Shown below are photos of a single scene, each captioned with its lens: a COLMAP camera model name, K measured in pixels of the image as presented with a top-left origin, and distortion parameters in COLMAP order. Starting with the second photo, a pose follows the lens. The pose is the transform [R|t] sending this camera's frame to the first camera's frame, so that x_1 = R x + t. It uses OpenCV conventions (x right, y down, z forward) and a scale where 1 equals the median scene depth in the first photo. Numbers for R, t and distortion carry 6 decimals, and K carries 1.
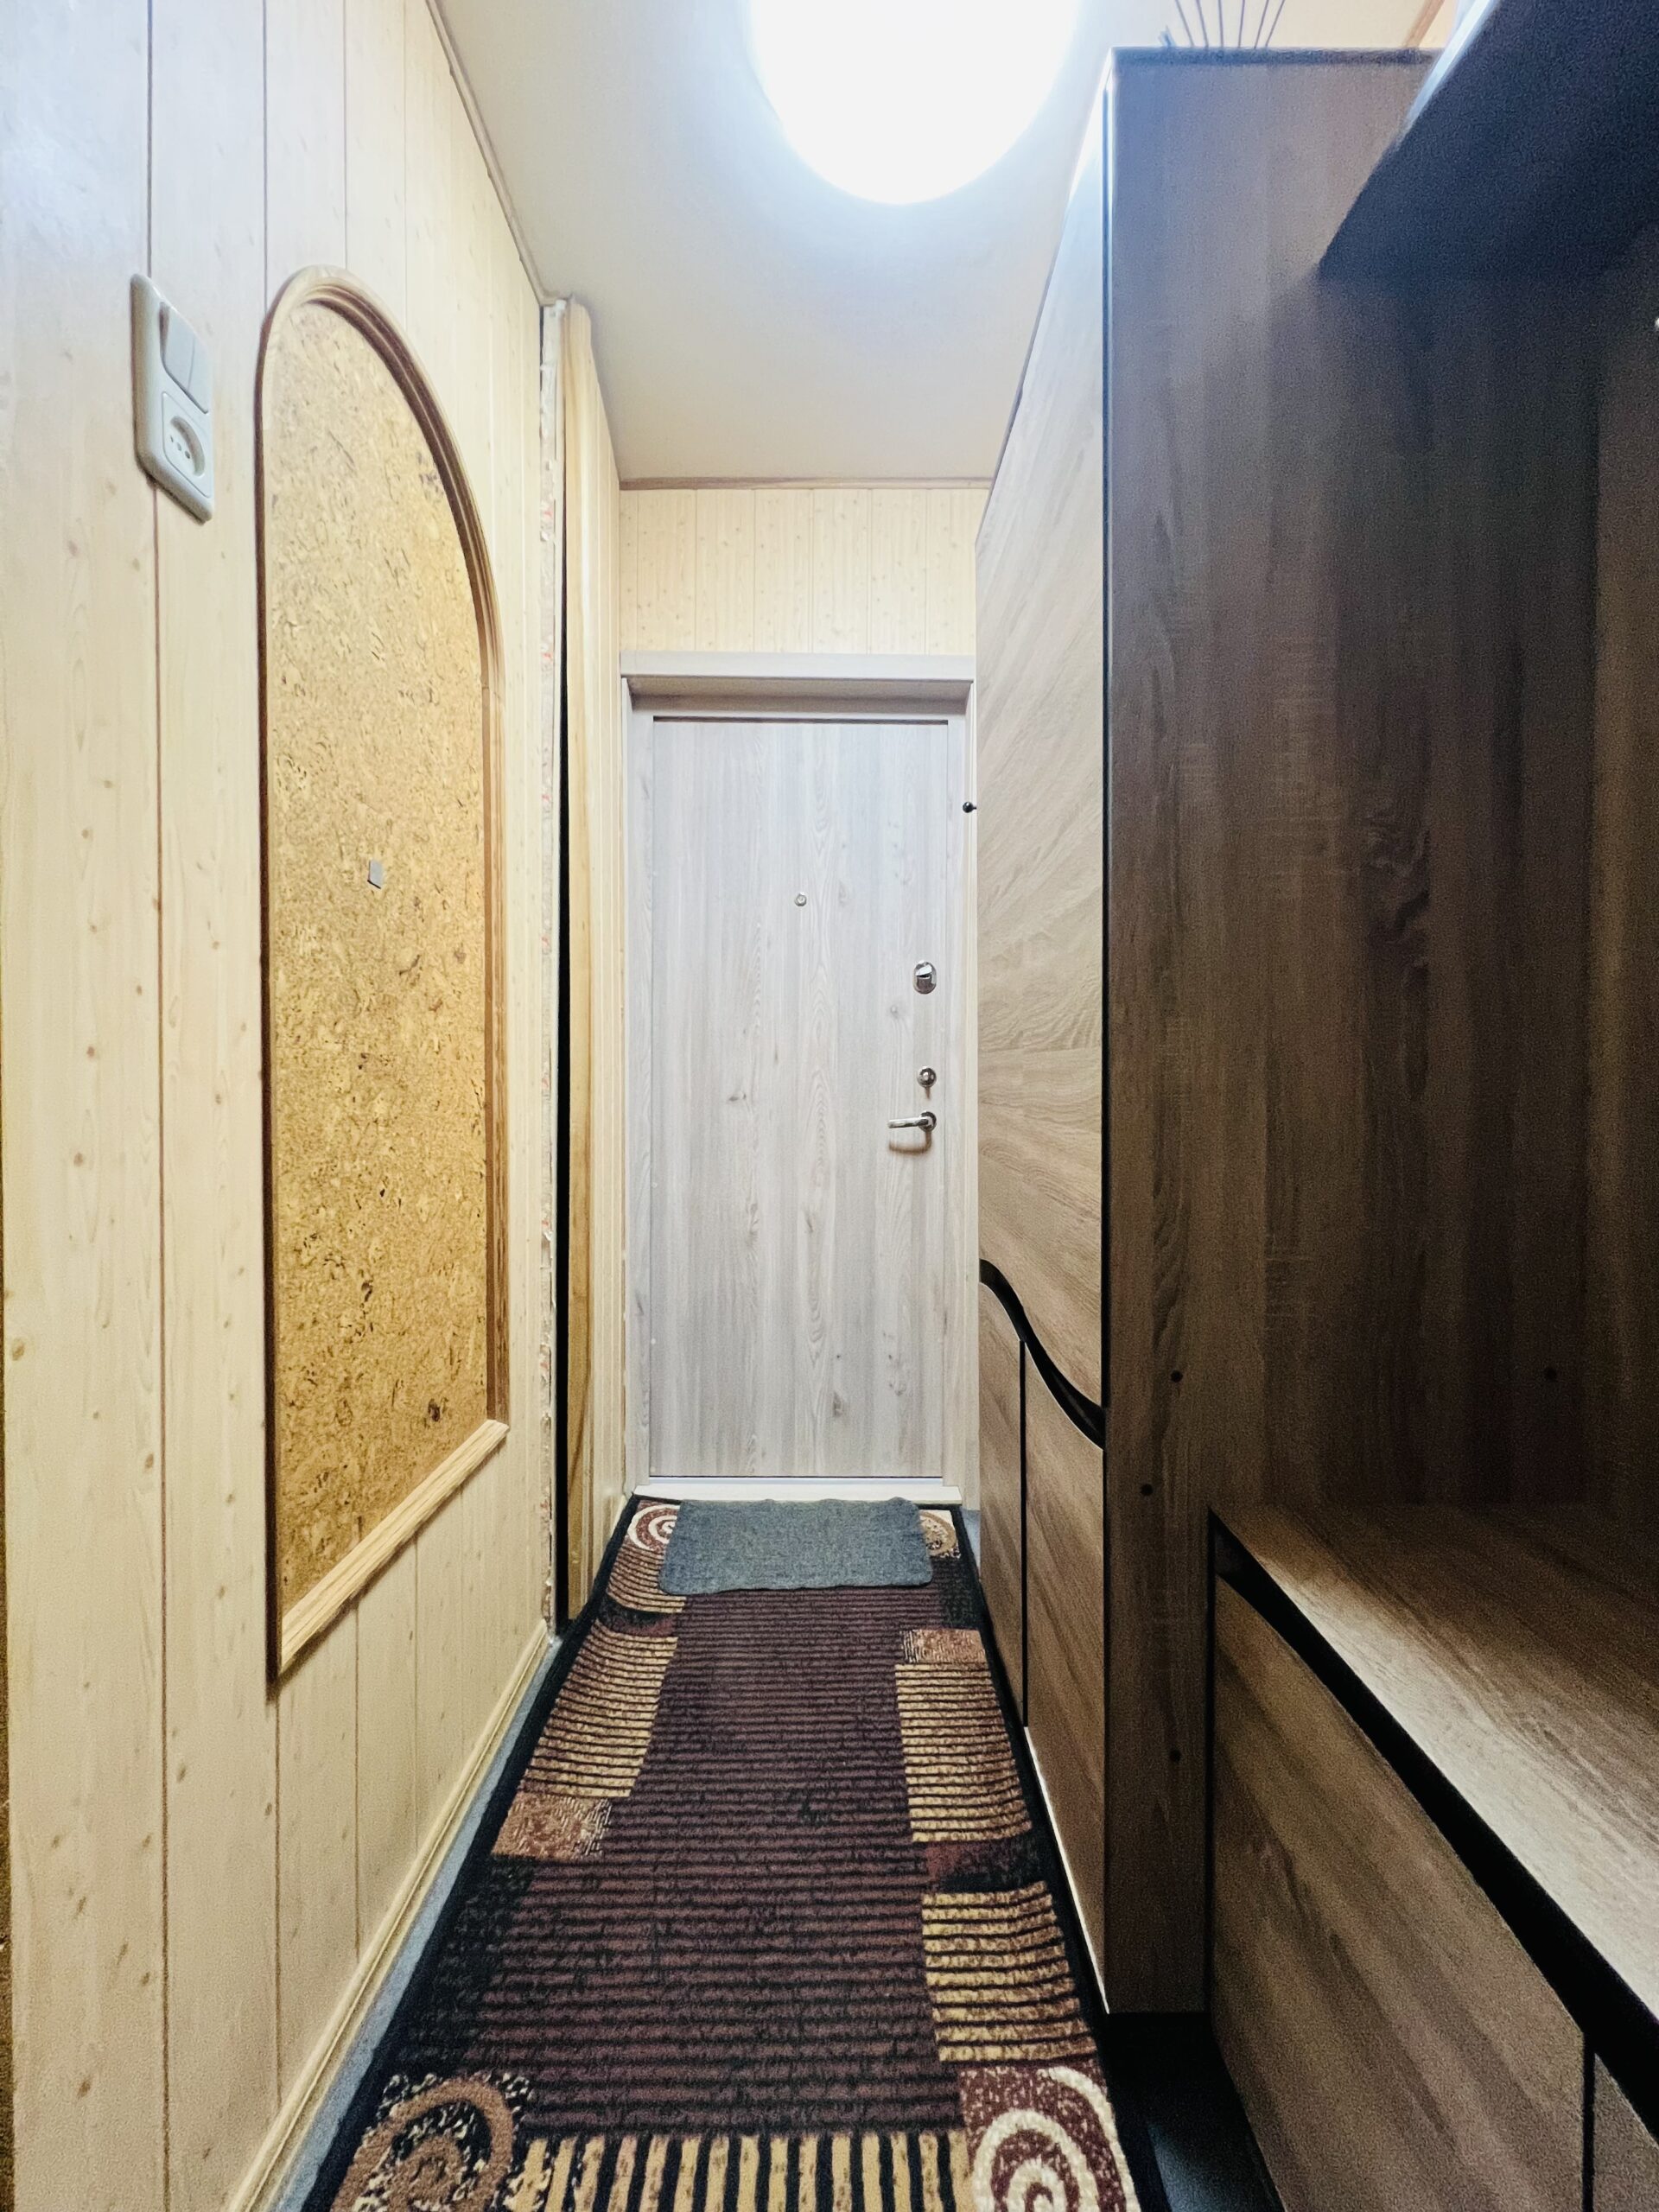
lens RADIAL K [[883.6, 0, 831.0], [0, 883.6, 1091.0], [0, 0, 1]] dist [-0.004342, 0.001220]
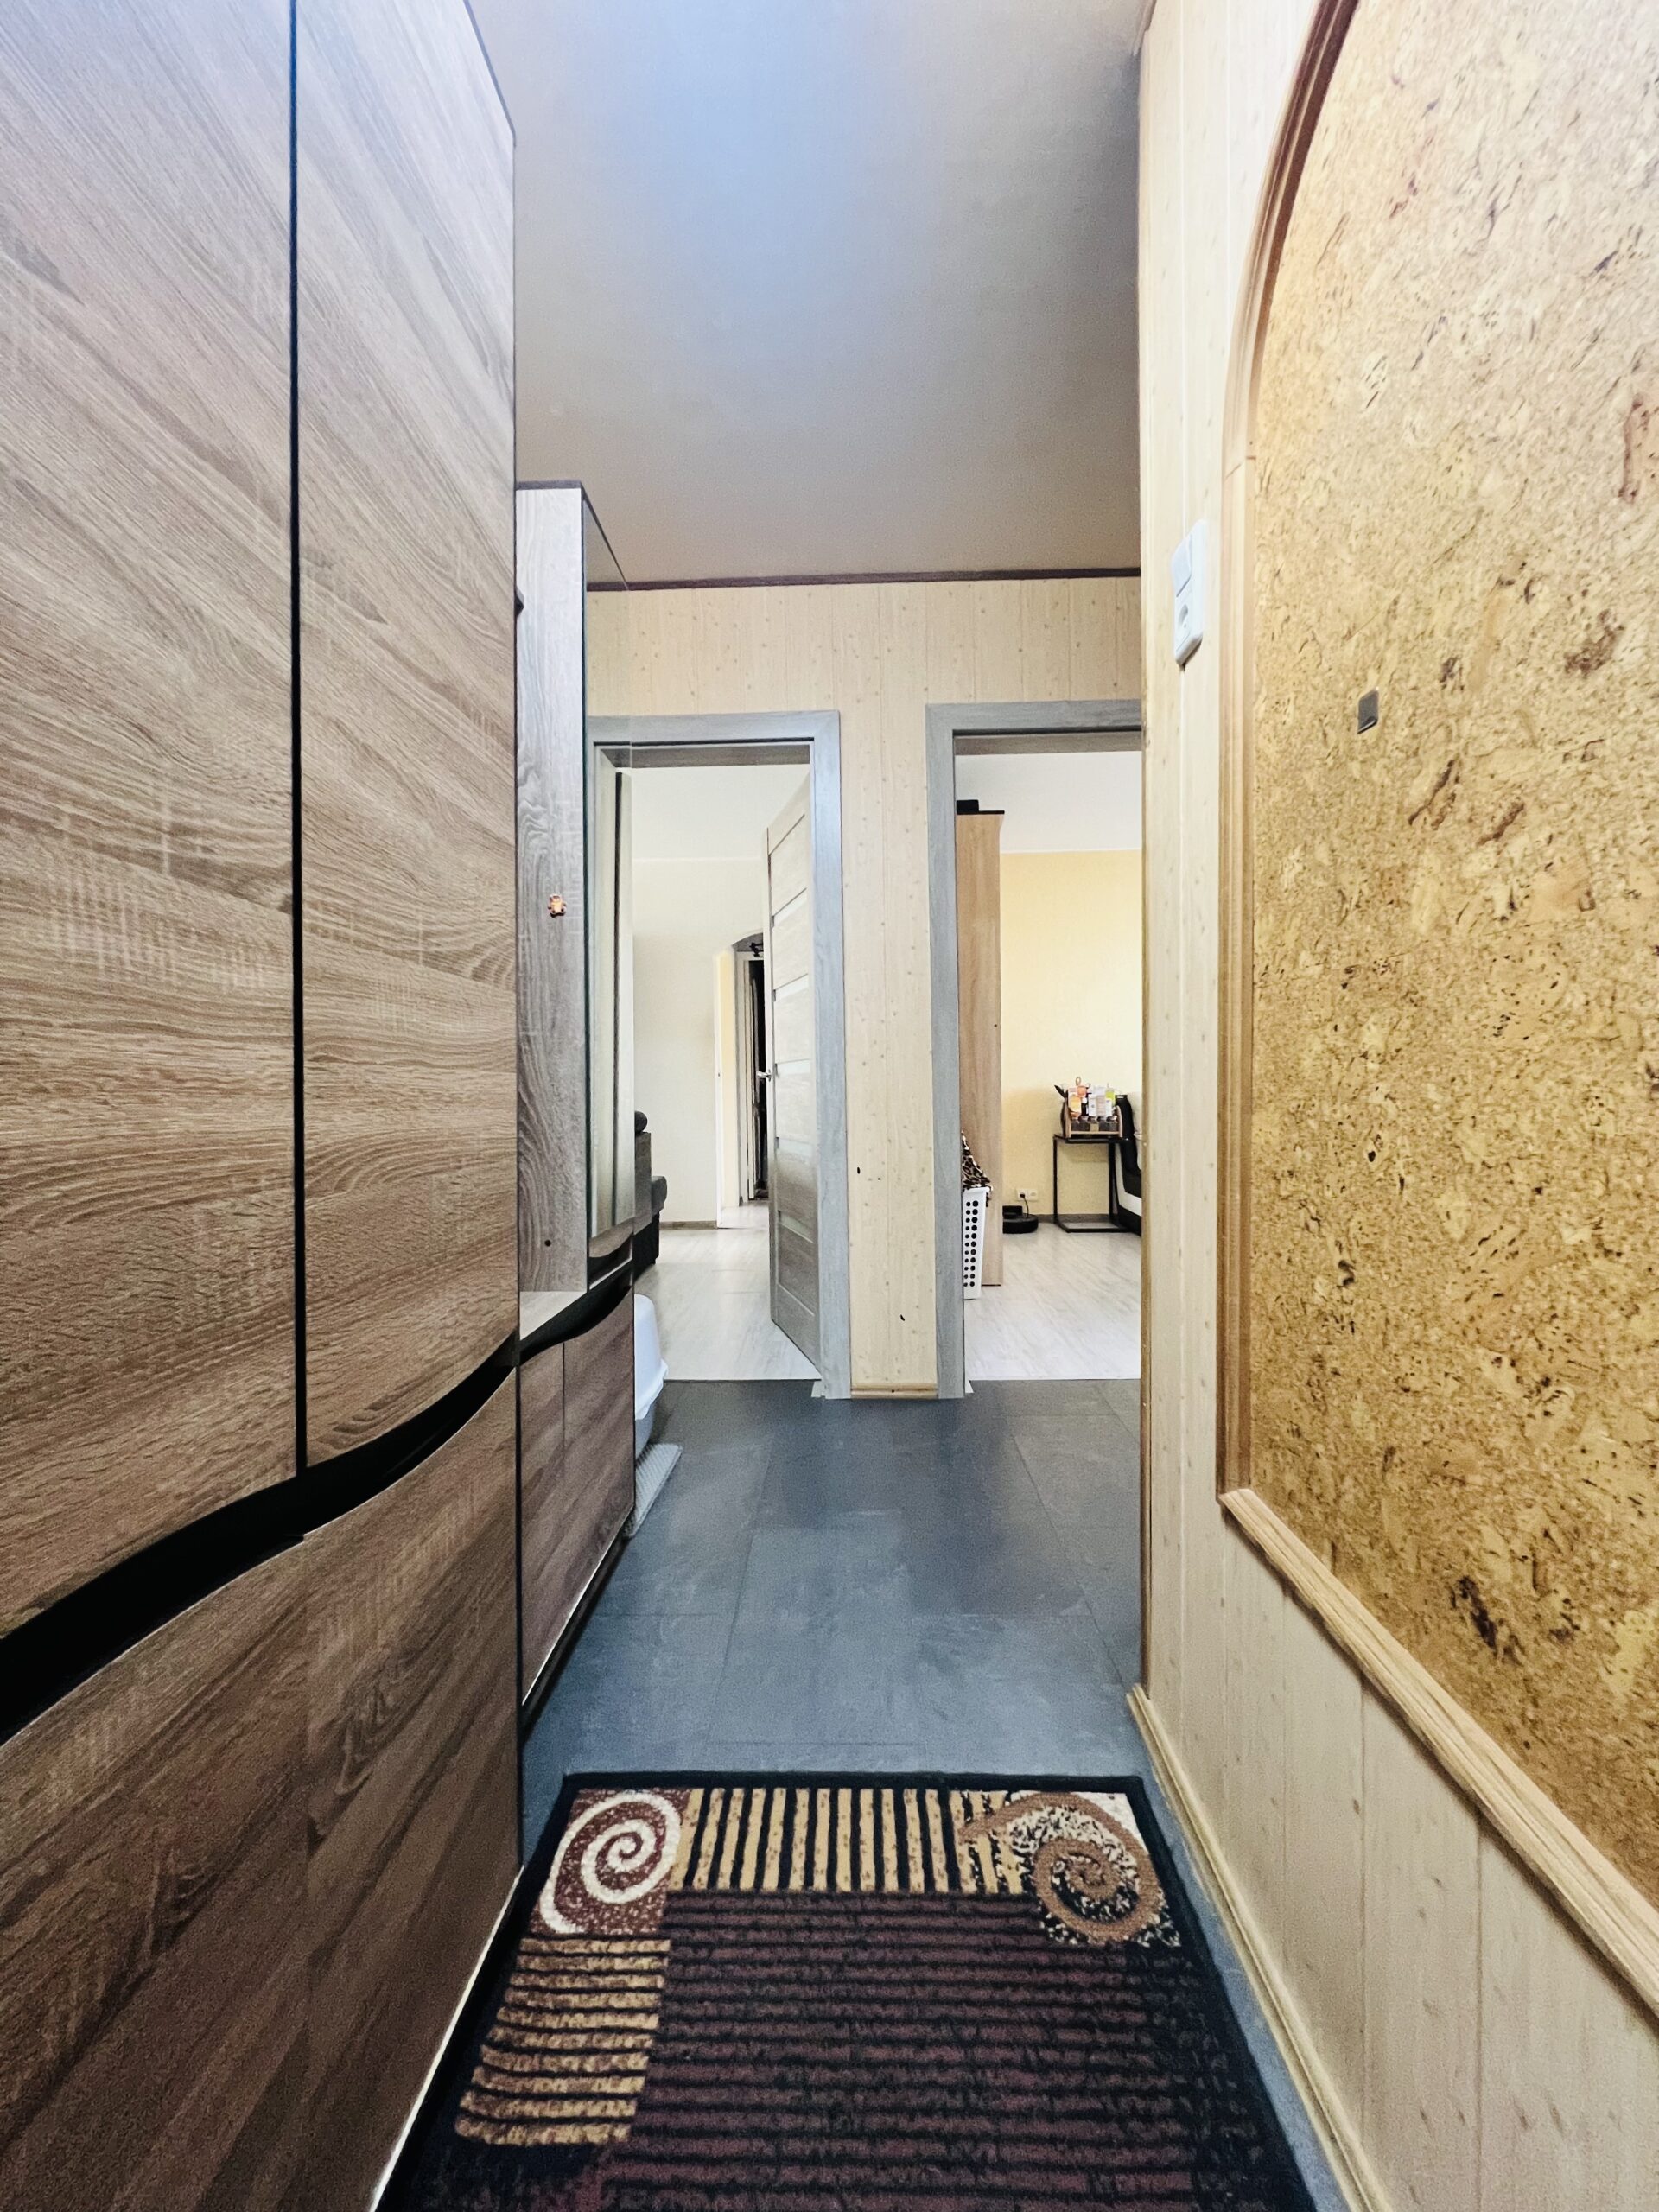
lens RADIAL K [[883.6, 0, 831.0], [0, 883.6, 1091.0], [0, 0, 1]] dist [-0.004342, 0.001220]
pose [[-0.999526, 0.009828, 0.029180, -0.103843], [0.010229, 0.999855, 0.013614, 0.053937], [-0.029042, 0.013906, -0.999481, 1.905860]]
